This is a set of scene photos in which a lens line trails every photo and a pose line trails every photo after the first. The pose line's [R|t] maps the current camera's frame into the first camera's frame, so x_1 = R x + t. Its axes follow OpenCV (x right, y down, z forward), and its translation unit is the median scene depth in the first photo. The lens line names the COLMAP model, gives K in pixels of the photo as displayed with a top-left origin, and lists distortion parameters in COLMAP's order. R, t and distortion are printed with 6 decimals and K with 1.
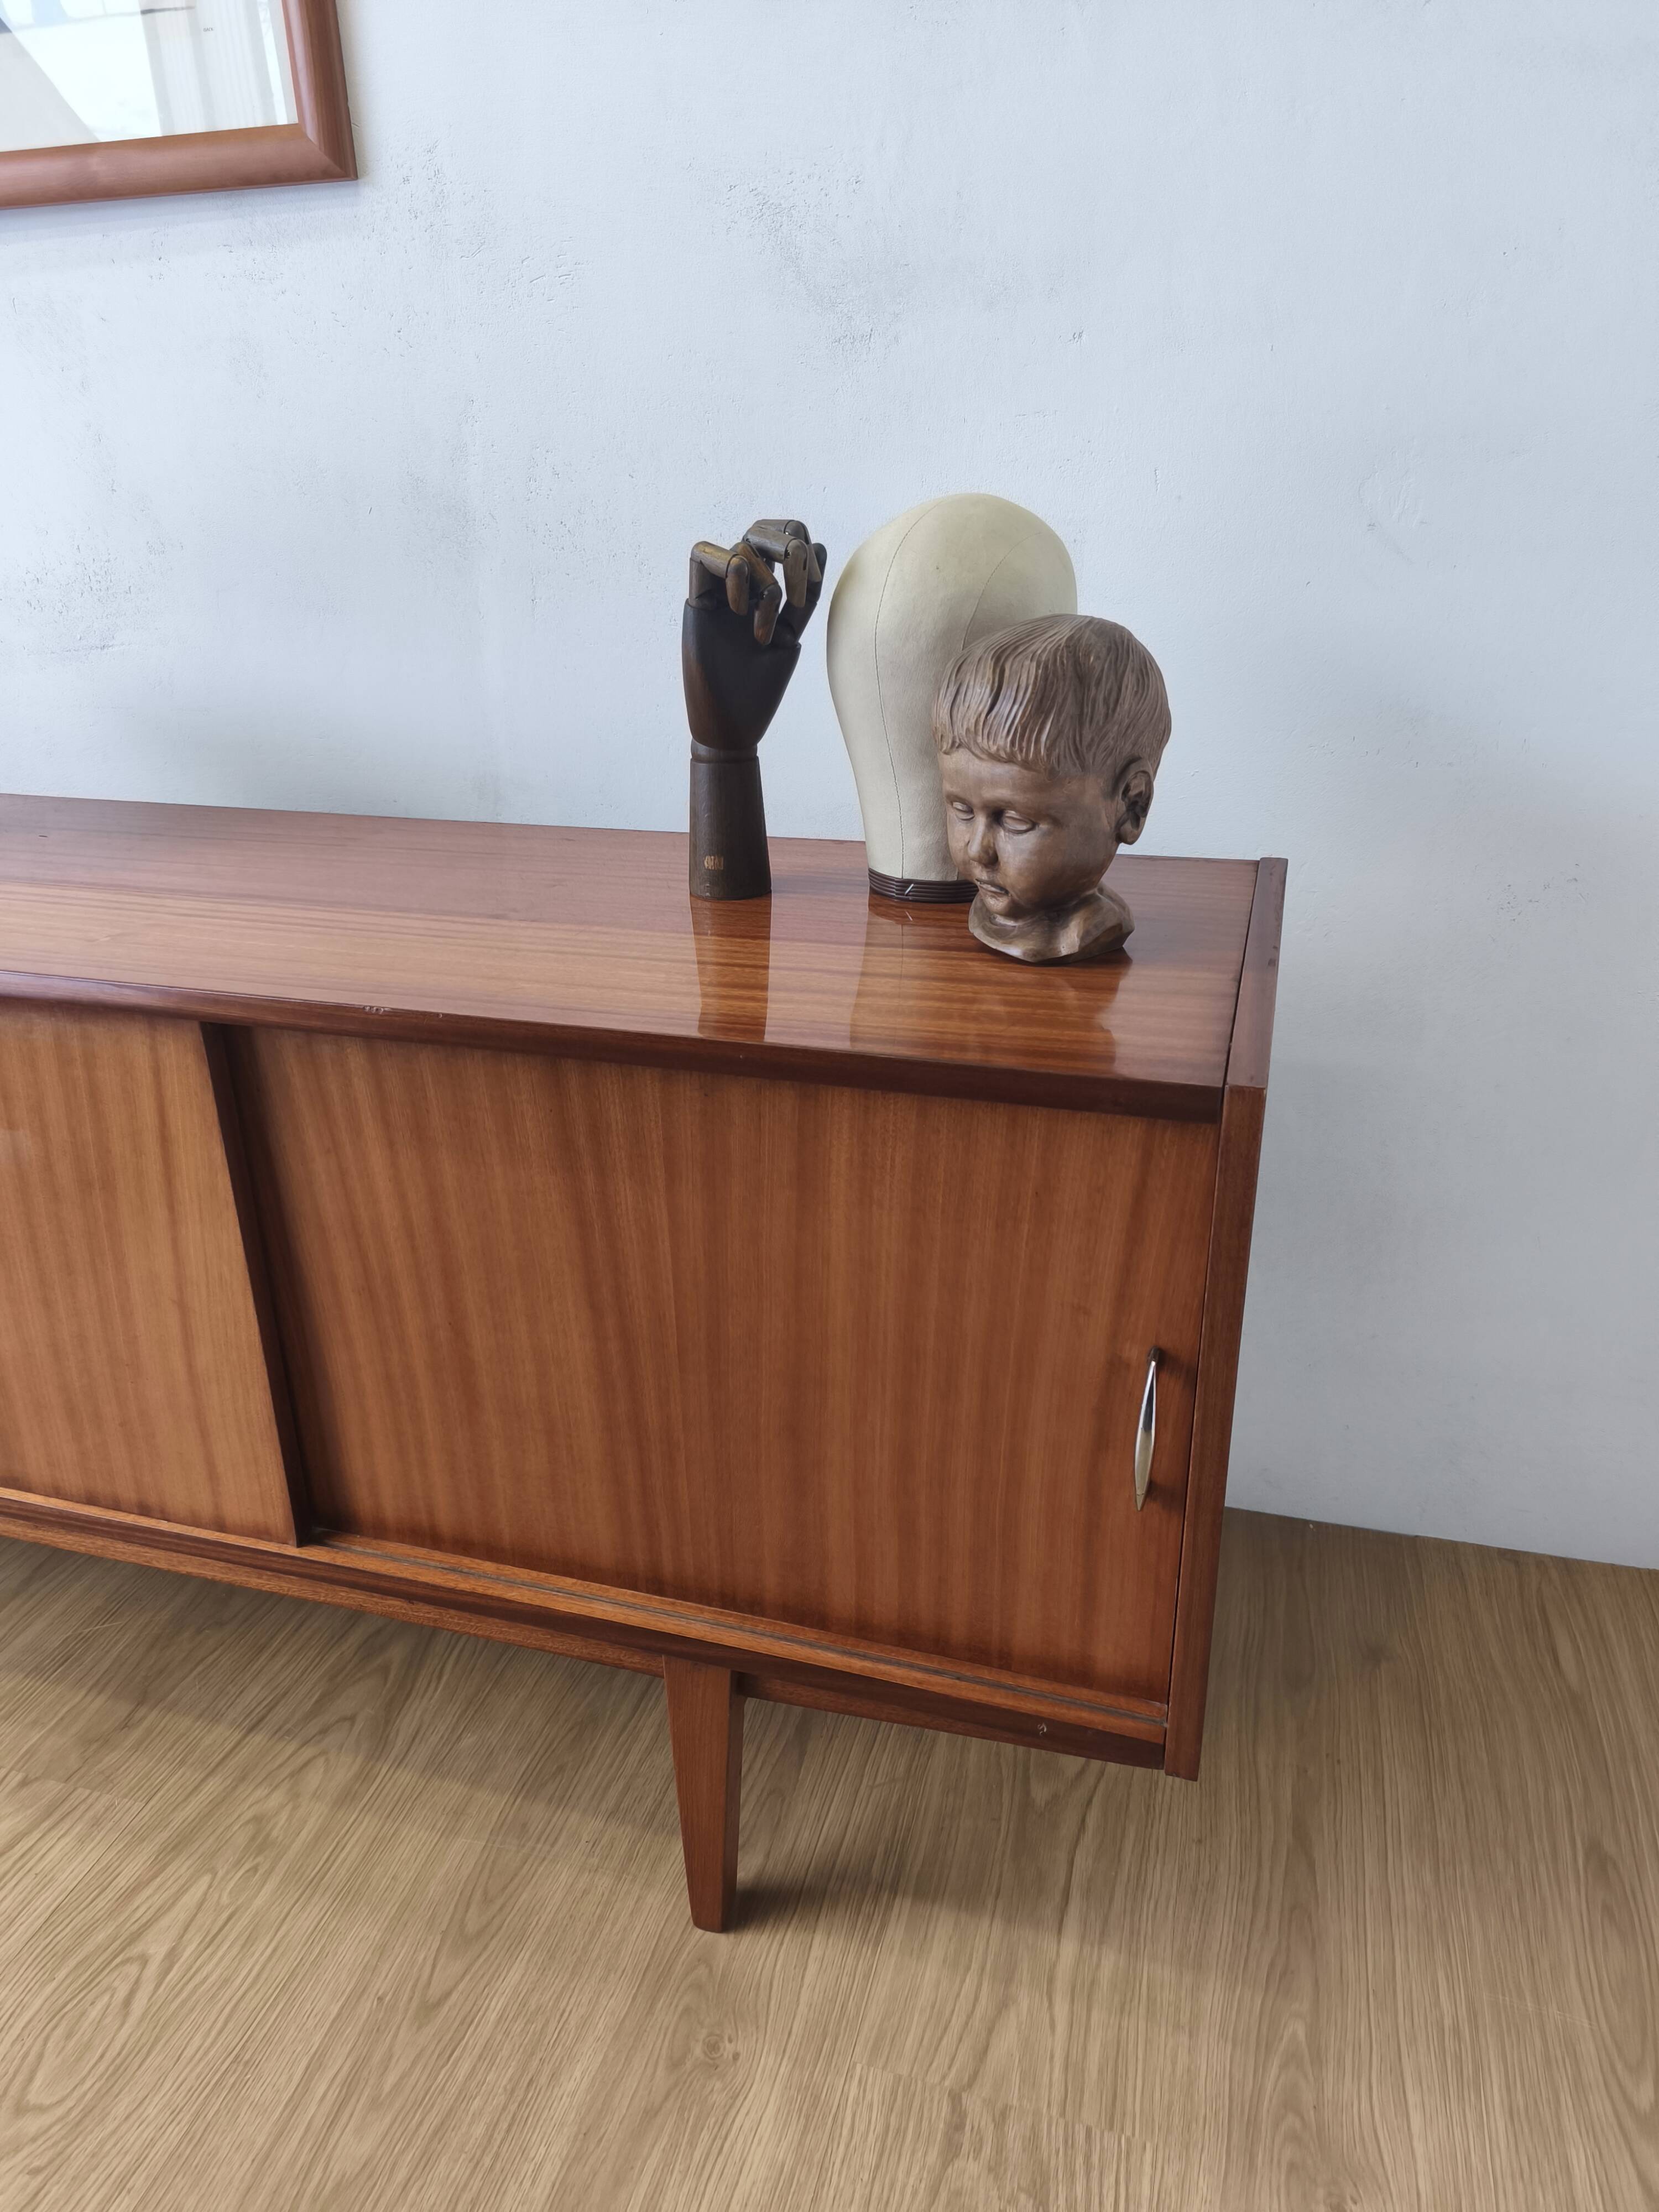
lens RADIAL K [[1462.3, 0, 821.4], [0, 1462.3, 1088.0], [0, 0, 1]] dist [0.073369, -0.063768]
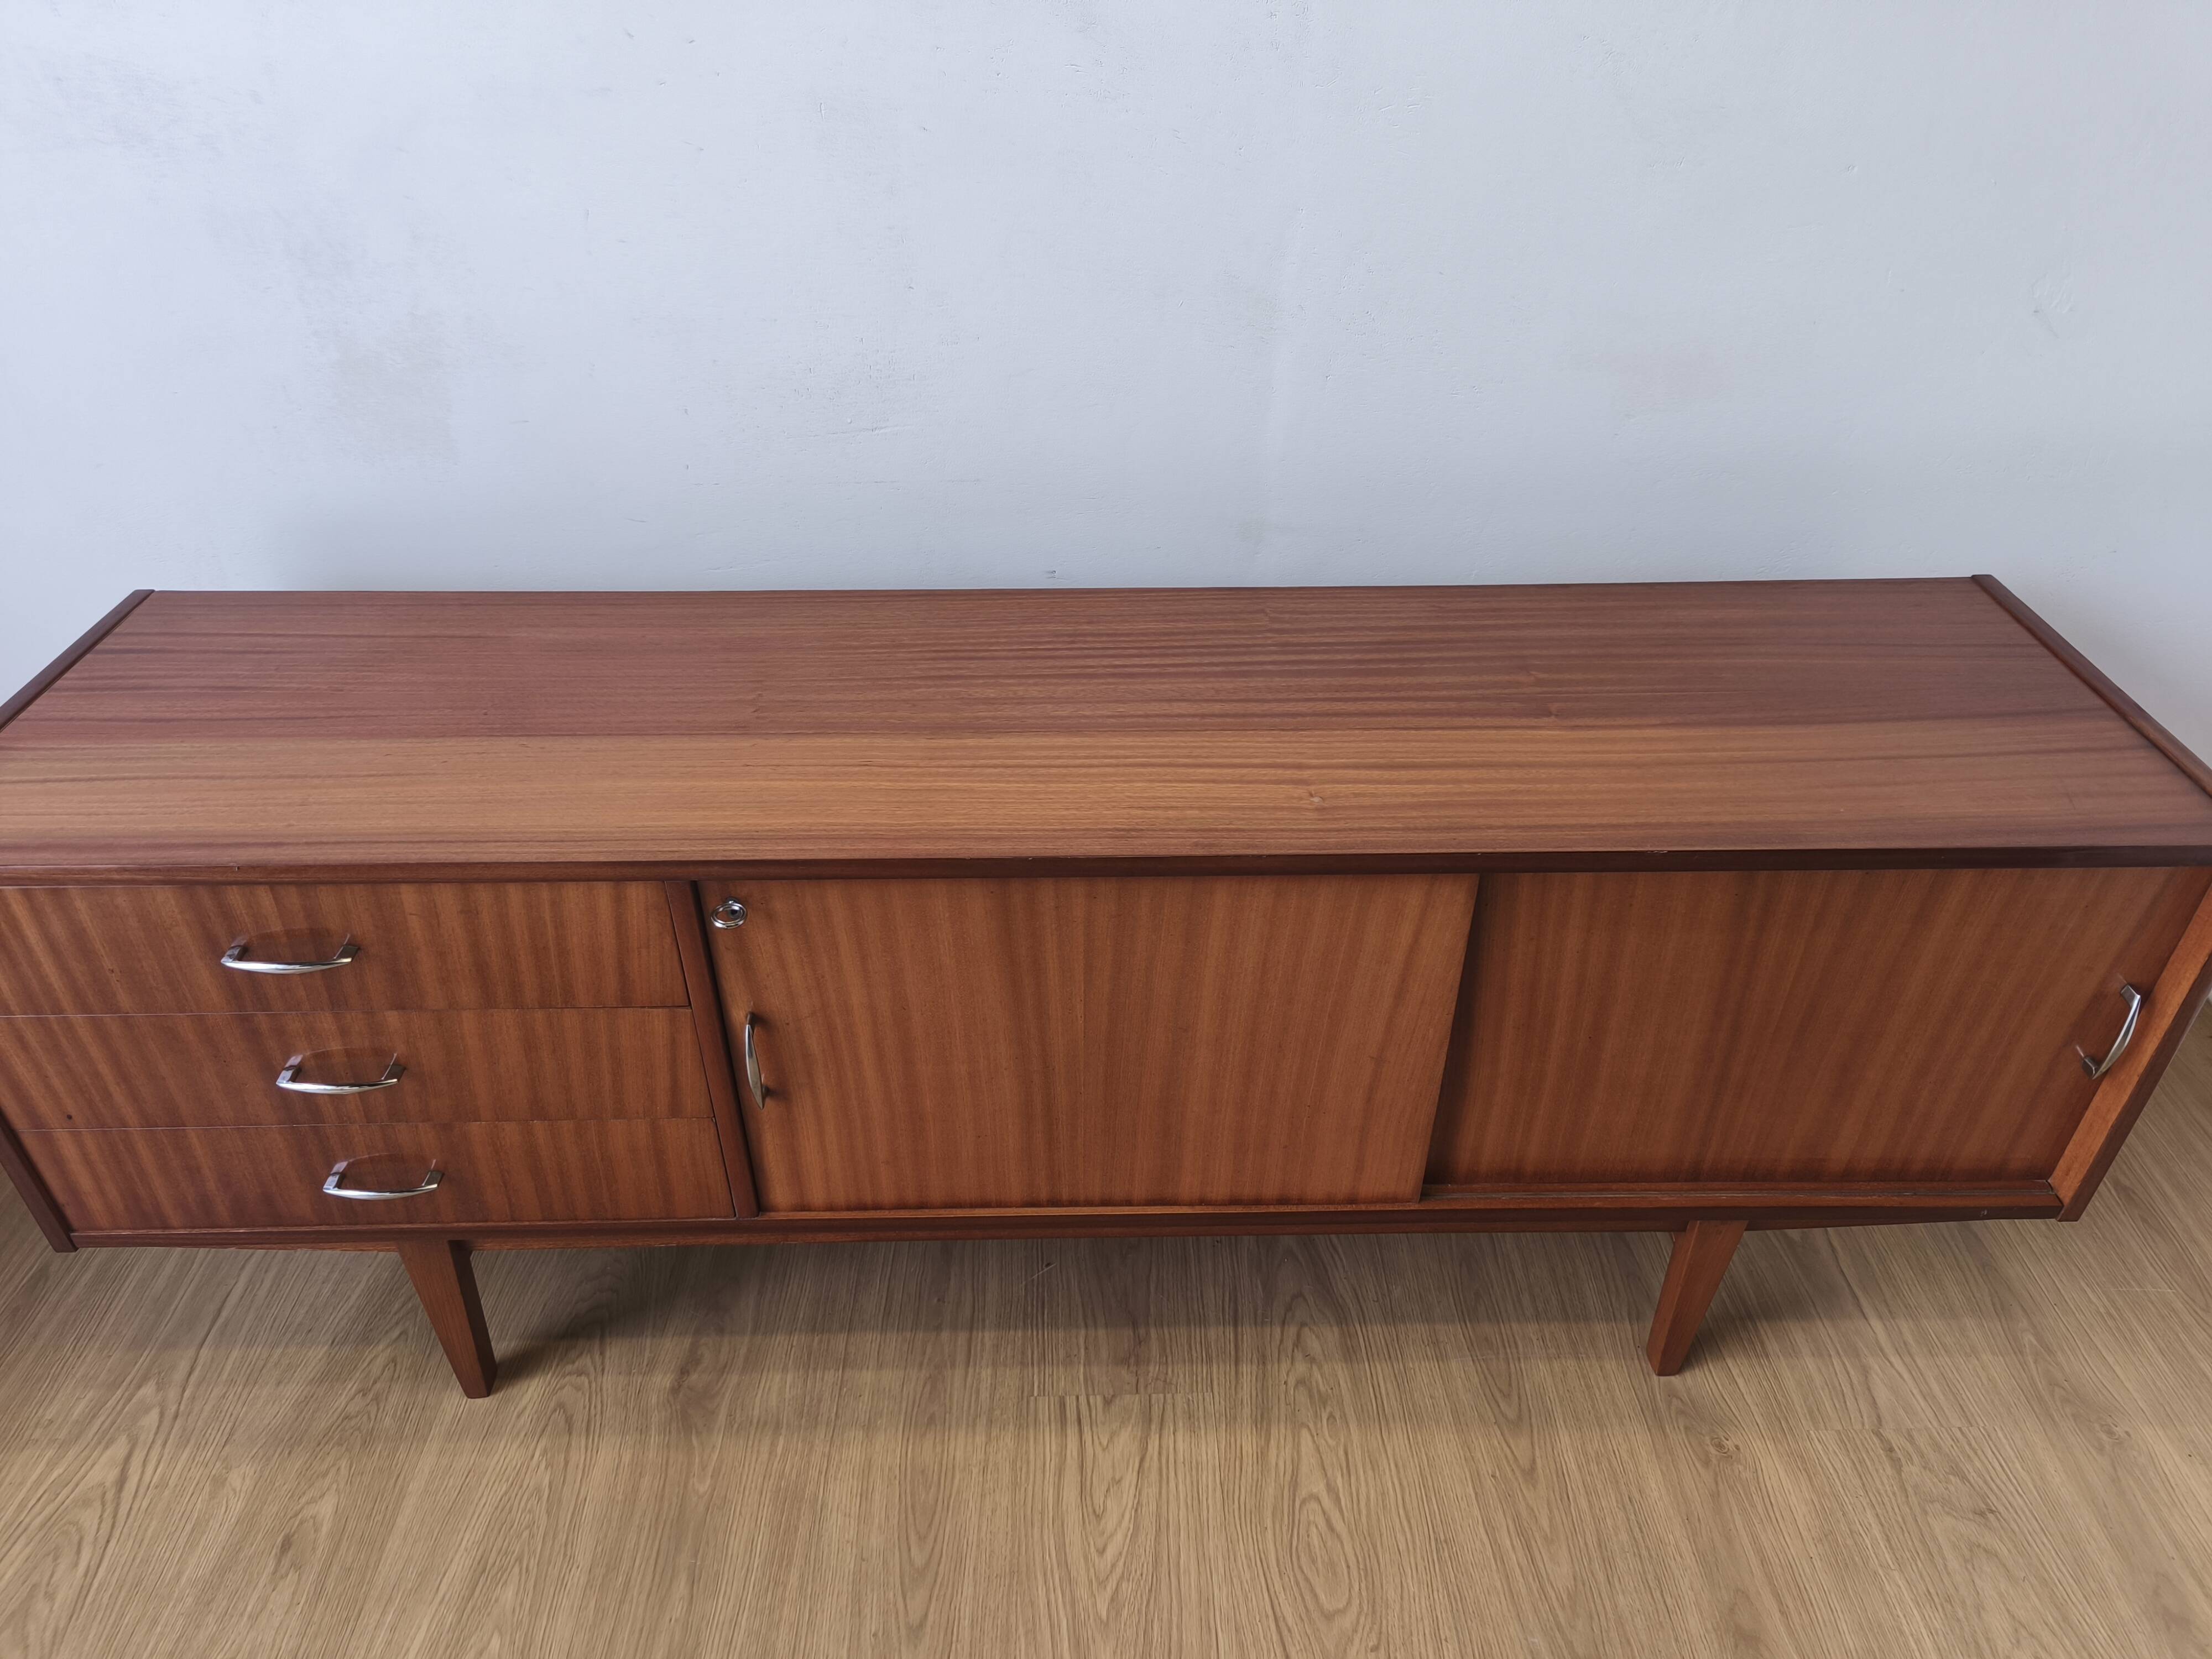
lens RADIAL K [[1462.3, 0, 1069.3], [0, 1462.3, 818.3], [0, 0, 1]] dist [0.073369, -0.063768]
pose [[0.953629, -0.162016, 0.253660, -0.967182], [0.102126, 0.966941, 0.233655, -0.384911], [-0.283130, -0.196915, 0.938649, -0.101763]]
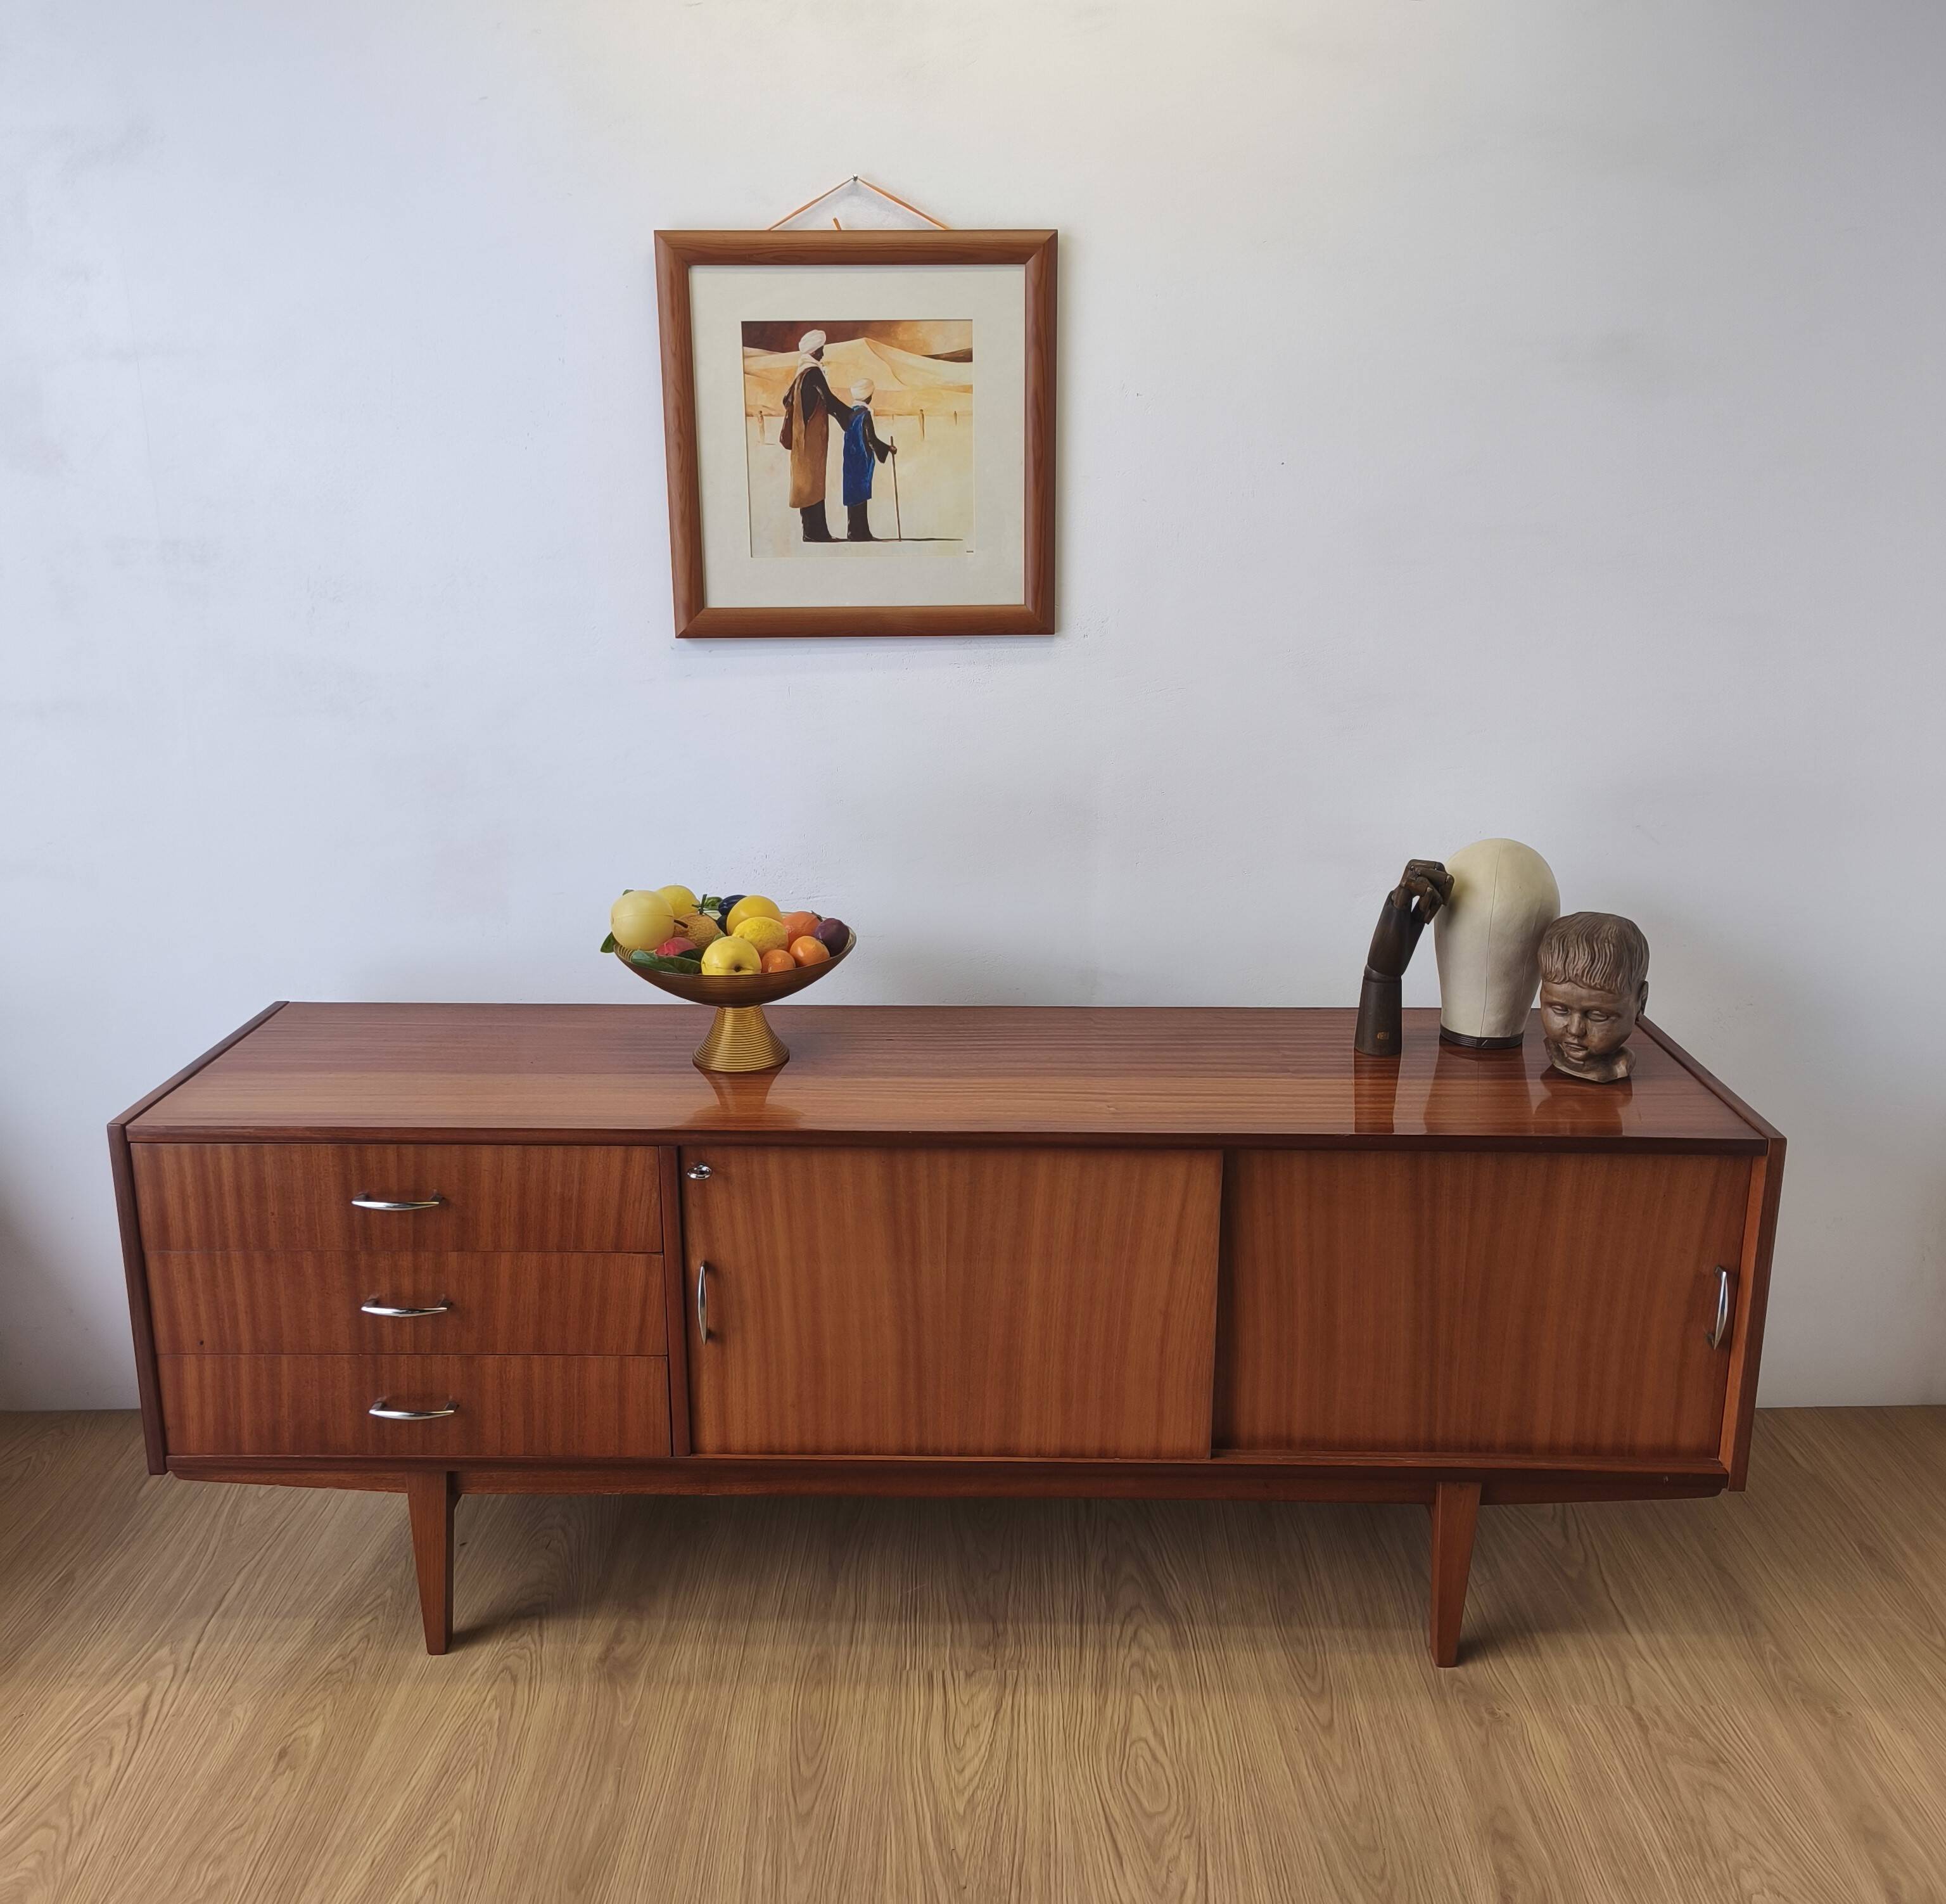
lens RADIAL K [[1709.2, 0, 921.5], [0, 1709.2, 880.3], [0, 0, 1]] dist [0.059397, -0.038605]
pose [[0.963582, -0.051314, 0.262442, -1.195448], [0.091728, 0.985297, -0.144137, -0.091689], [-0.251187, 0.162962, 0.954122, -0.936246]]
